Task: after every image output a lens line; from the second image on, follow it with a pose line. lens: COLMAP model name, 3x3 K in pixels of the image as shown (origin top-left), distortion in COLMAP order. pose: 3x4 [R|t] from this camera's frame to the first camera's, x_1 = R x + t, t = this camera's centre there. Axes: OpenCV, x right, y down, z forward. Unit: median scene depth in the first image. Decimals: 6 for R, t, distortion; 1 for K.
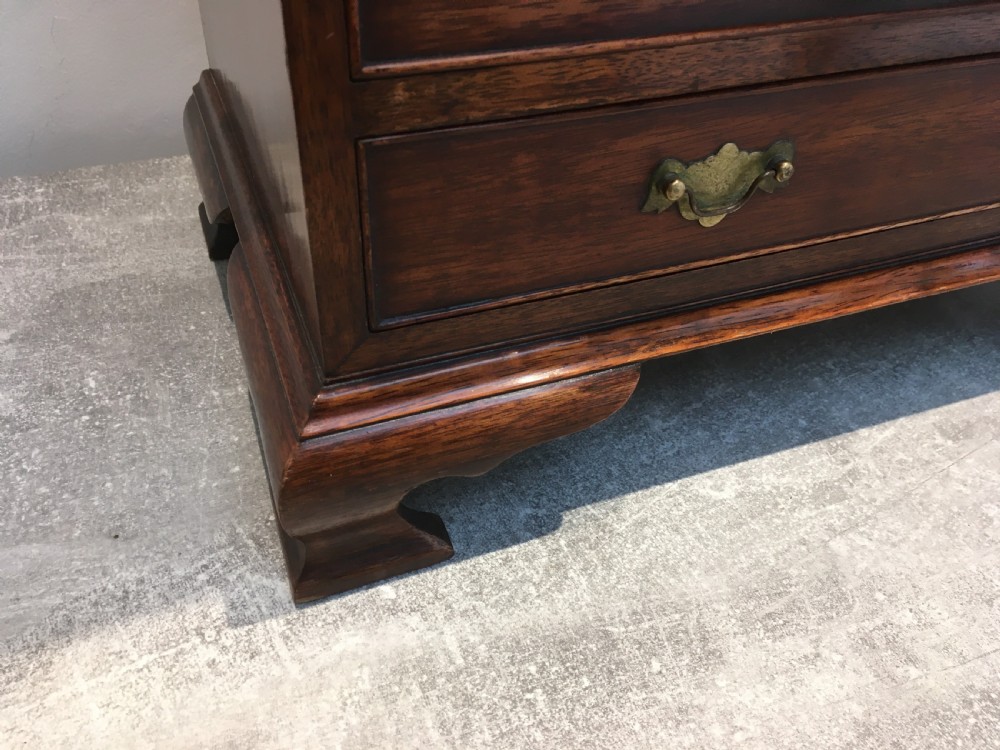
lens RADIAL K [[852.8, 0, 499.8], [0, 852.8, 370.7], [0, 0, 1]] dist [0.083783, -0.115957]
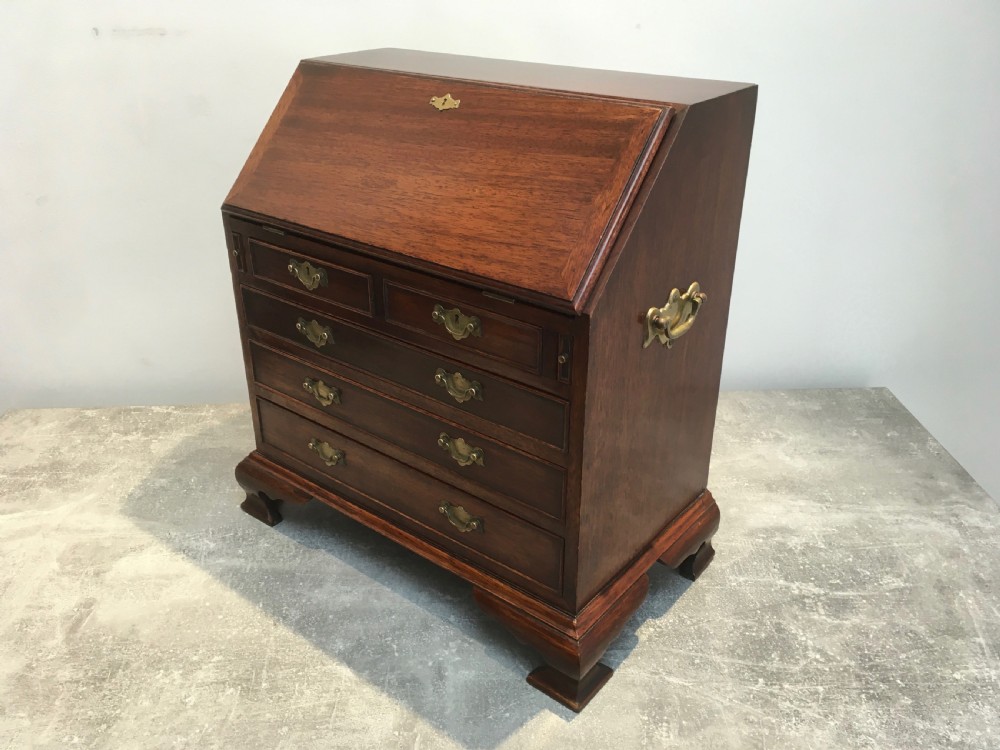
lens RADIAL K [[871.1, 0, 500.3], [0, 871.1, 372.0], [0, 0, 1]] dist [0.088385, -0.124132]
pose [[0.944303, 0.102064, -0.312849, 1.433958], [-0.178844, 0.957203, -0.227545, 0.158130], [0.276236, 0.270822, 0.922144, -1.584178]]
